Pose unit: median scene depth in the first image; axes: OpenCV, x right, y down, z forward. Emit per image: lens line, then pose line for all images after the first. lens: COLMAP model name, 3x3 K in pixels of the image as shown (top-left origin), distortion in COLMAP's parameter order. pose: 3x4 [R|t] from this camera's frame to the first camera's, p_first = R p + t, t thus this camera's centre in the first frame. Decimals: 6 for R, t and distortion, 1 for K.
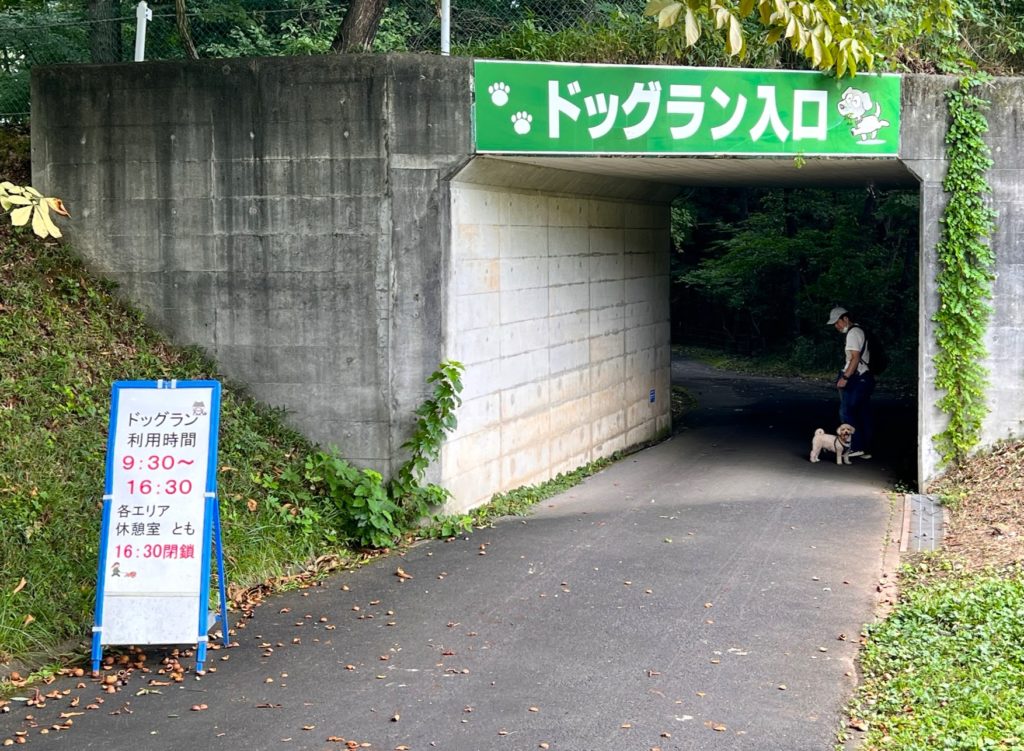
lens RADIAL K [[1387.5, 0, 512.0], [0, 1387.5, 375.5], [0, 0, 1]] dist [0.269756, -1.011565]
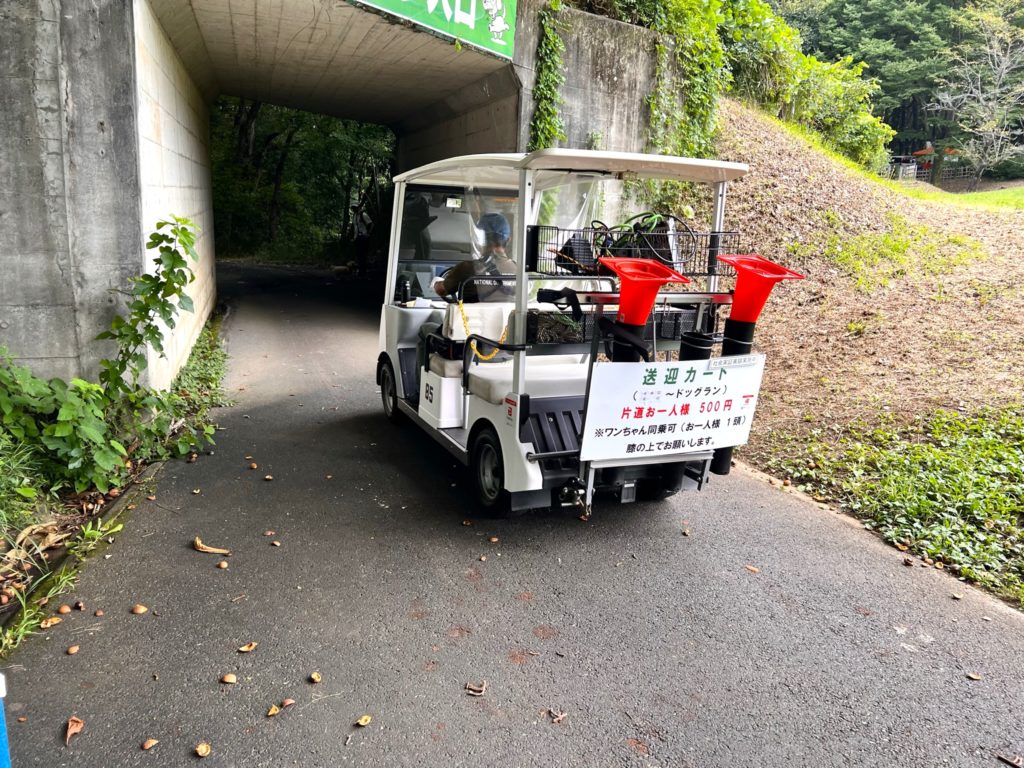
lens RADIAL K [[771.7, 0, 512.0], [0, 771.7, 384.0], [0, 0, 1]] dist [0.005993, -0.006487]
pose [[0.814932, -0.087177, 0.572962, -0.135371], [-0.001529, 0.988295, 0.152545, 0.012723], [-0.579554, -0.125190, 0.805261, 0.549240]]
